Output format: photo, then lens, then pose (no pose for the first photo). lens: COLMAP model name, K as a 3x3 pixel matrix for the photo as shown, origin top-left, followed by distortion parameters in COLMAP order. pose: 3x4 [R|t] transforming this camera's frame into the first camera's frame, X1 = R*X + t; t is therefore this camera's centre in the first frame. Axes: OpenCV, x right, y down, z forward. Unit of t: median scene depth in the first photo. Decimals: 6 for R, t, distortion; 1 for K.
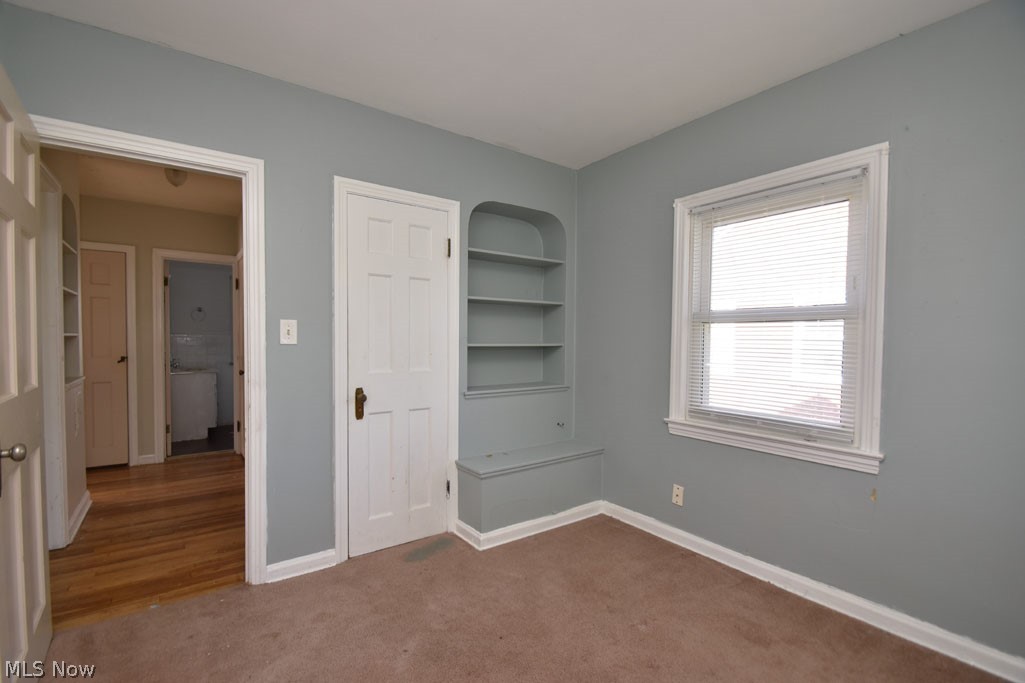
lens RADIAL K [[453.1, 0, 499.7], [0, 453.1, 353.5], [0, 0, 1]] dist [0.004158, -0.010266]
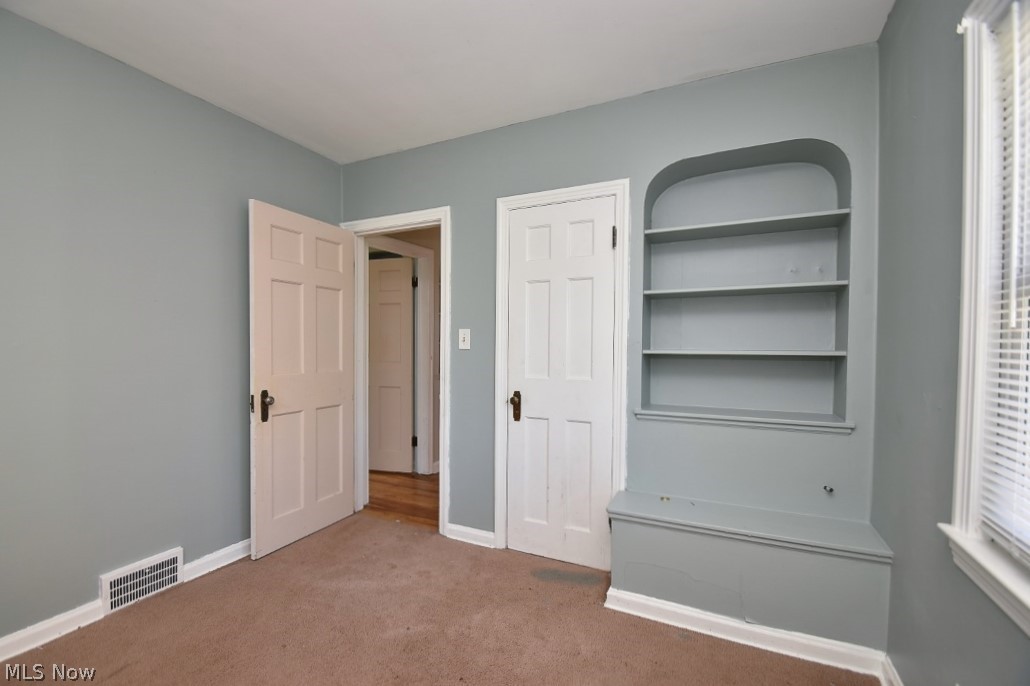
lens RADIAL K [[449.8, 0, 502.1], [0, 449.8, 355.2], [0, 0, 1]] dist [0.006866, -0.013528]
pose [[0.474148, 0.013287, -0.880345, 0.530908], [-0.029914, 0.999552, -0.001025, -0.004611], [0.879937, 0.026821, 0.474333, 0.418272]]
